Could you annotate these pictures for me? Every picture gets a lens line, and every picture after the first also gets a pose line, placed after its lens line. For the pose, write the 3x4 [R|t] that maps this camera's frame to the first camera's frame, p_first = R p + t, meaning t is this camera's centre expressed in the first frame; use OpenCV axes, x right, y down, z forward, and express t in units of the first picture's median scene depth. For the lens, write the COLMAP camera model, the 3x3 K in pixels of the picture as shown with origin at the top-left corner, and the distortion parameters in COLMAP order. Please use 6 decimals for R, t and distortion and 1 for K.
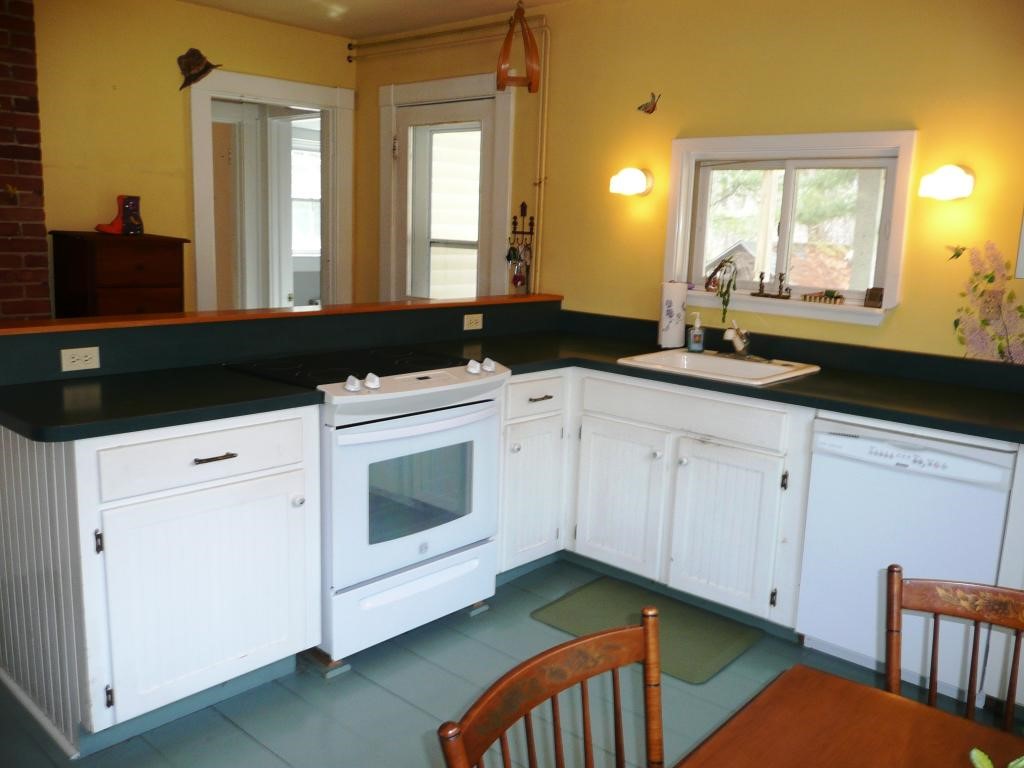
lens RADIAL K [[860.4, 0, 516.7], [0, 860.4, 380.5], [0, 0, 1]] dist [-0.019126, 0.009396]
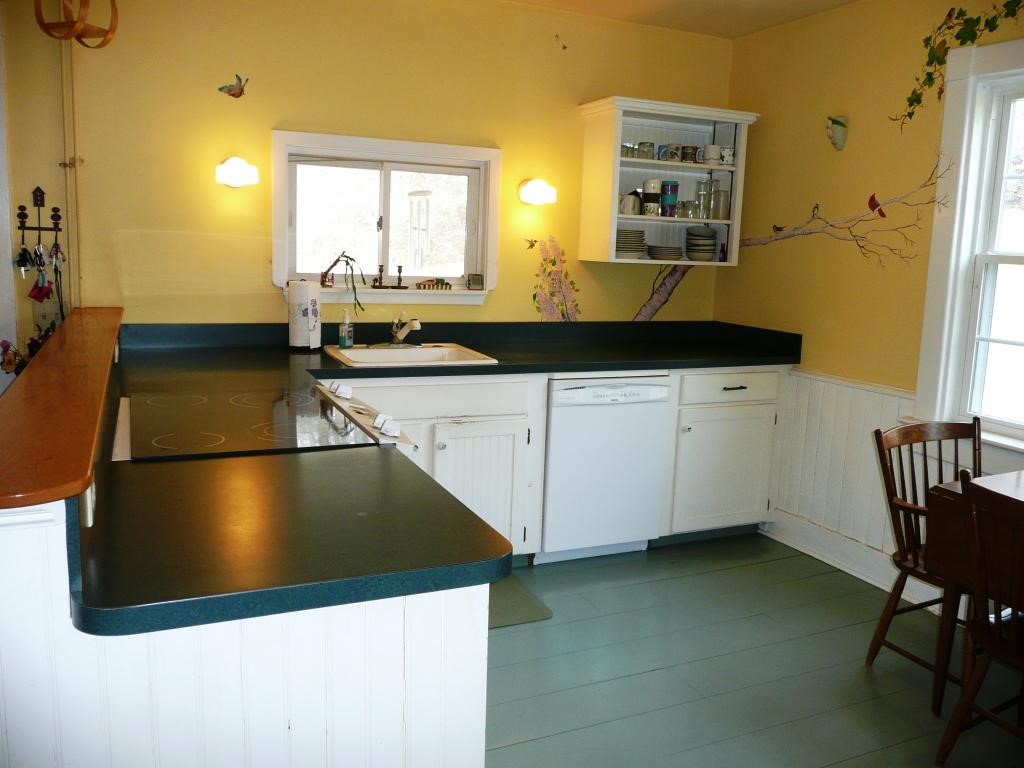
lens RADIAL K [[860.4, 0, 516.8], [0, 860.4, 383.7], [0, 0, 1]] dist [-0.019126, 0.009396]
pose [[0.419832, -0.170534, 0.891437, -0.657373], [0.142411, 0.982400, 0.120865, -0.091102], [-0.896359, 0.076207, 0.436729, 0.407870]]
